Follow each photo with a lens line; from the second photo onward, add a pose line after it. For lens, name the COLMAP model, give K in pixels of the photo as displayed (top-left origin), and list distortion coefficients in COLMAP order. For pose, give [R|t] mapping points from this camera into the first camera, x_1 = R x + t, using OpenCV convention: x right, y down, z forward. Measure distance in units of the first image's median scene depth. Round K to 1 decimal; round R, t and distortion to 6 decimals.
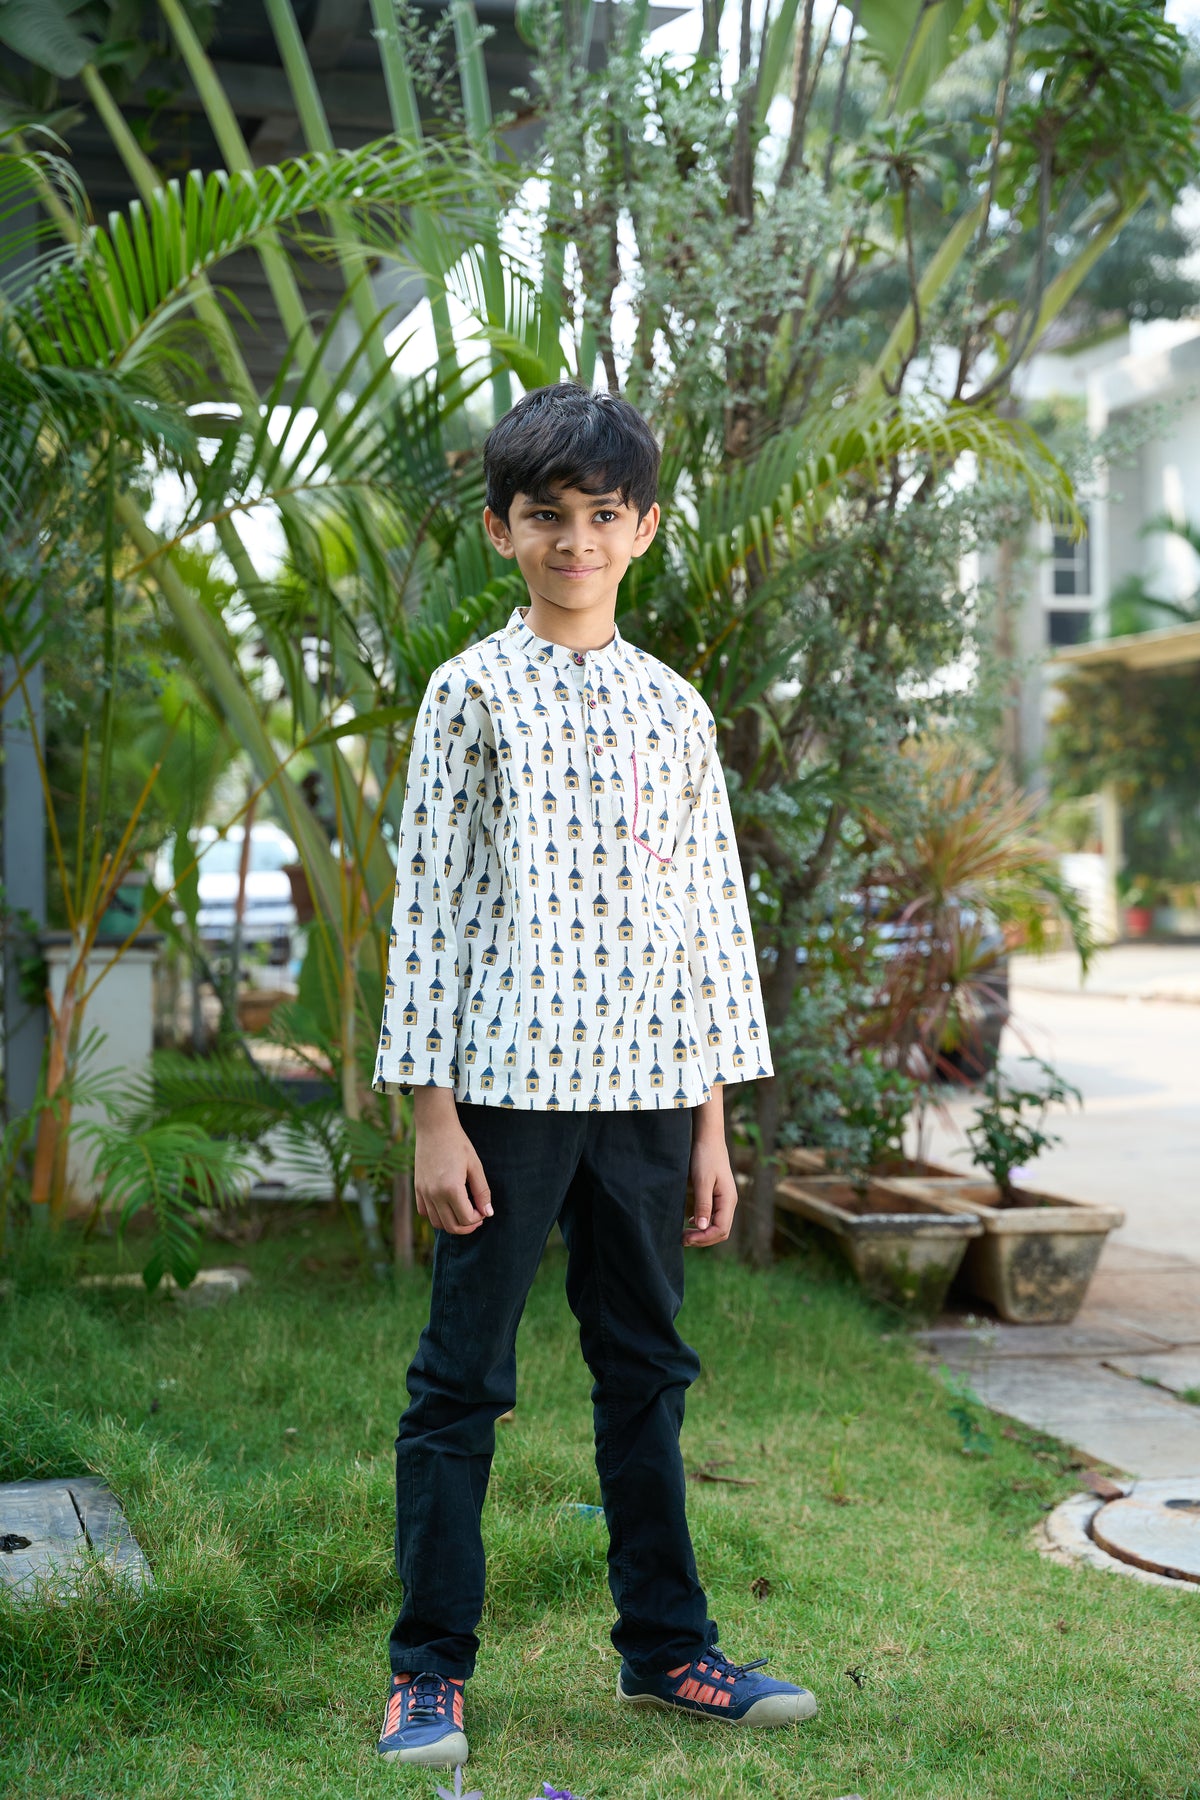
lens RADIAL K [[4134.6, 0, 600.0], [0, 4134.6, 900.0], [0, 0, 1]] dist [0.625930, -7.421380]
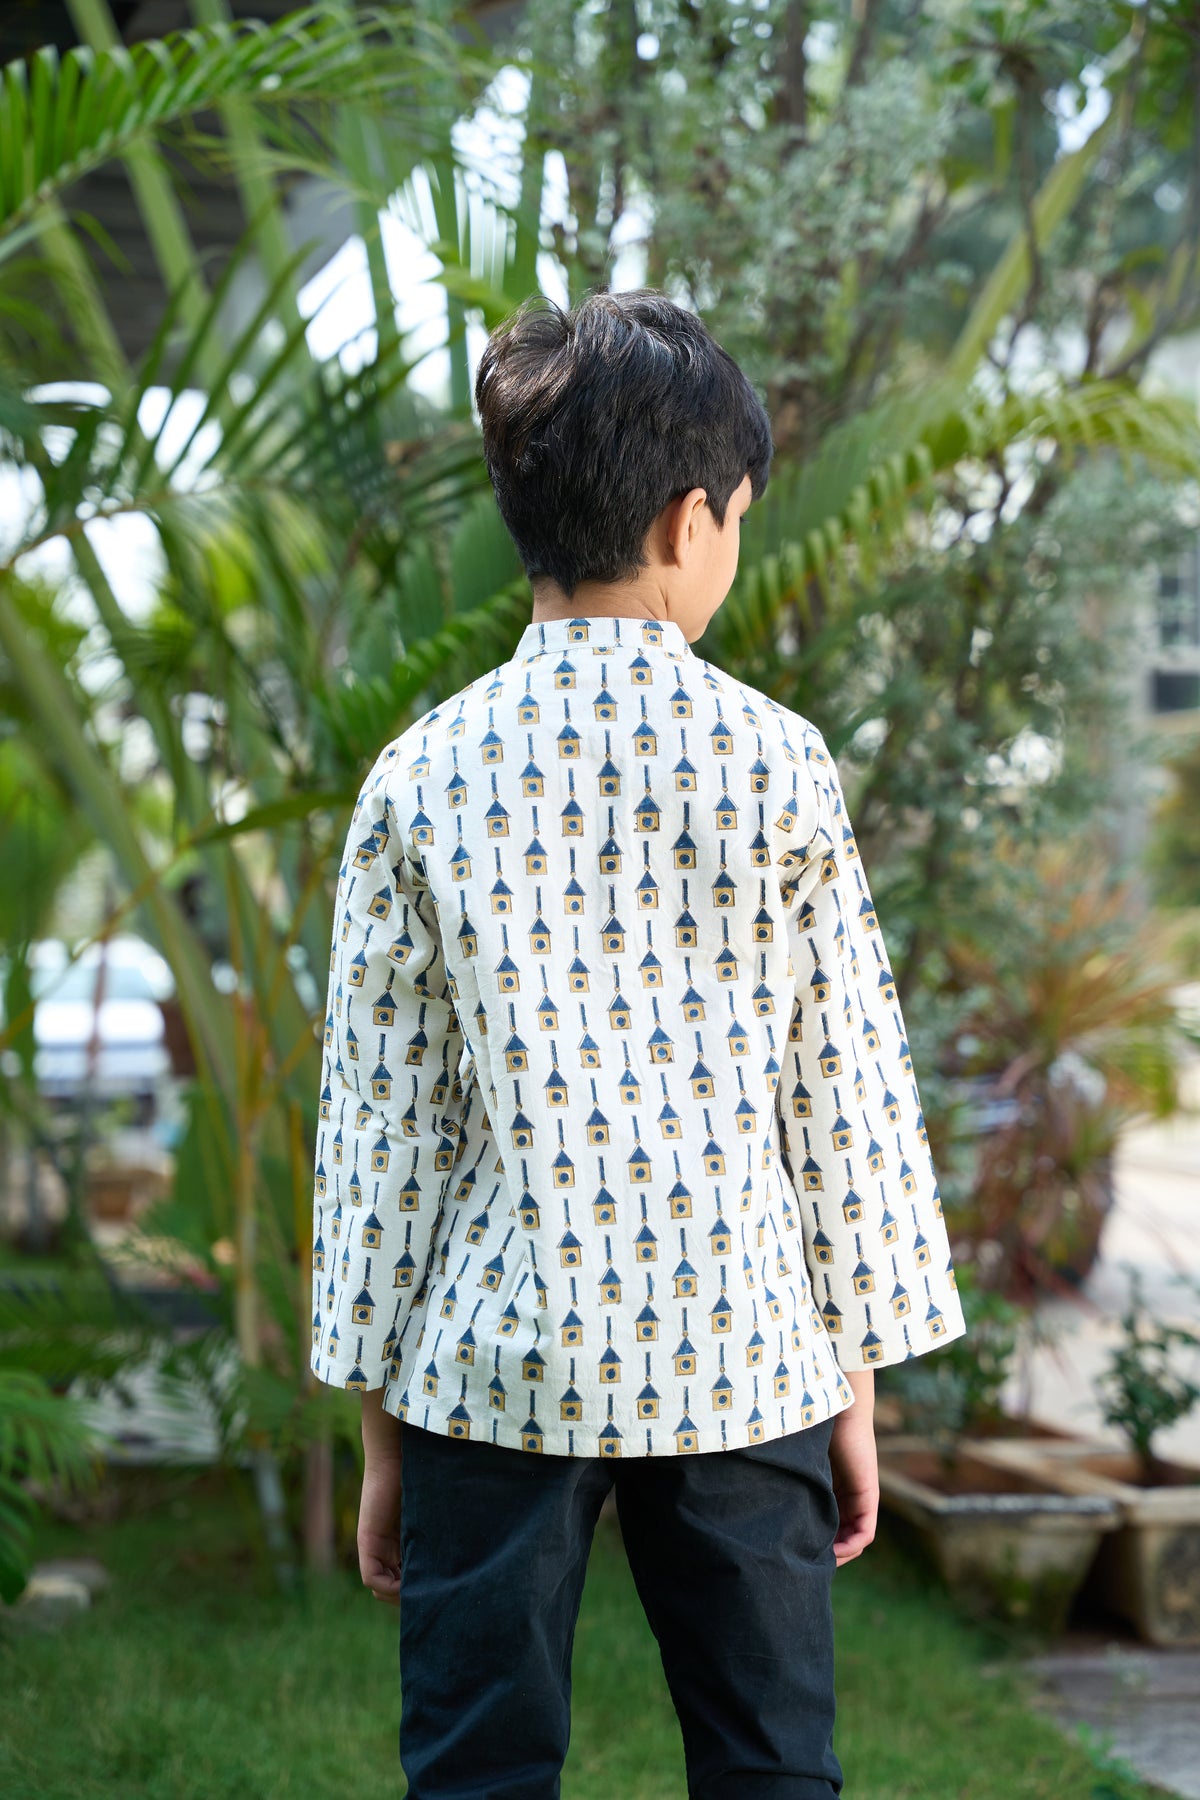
lens RADIAL K [[4134.6, 0, 600.0], [0, 4134.6, 900.0], [0, 0, 1]] dist [0.625930, -7.421380]
pose [[0.999308, 0.007568, 0.036412, -0.025611], [-0.006808, 0.999757, -0.020945, -0.012618], [-0.036562, 0.020682, 0.999117, 0.271158]]
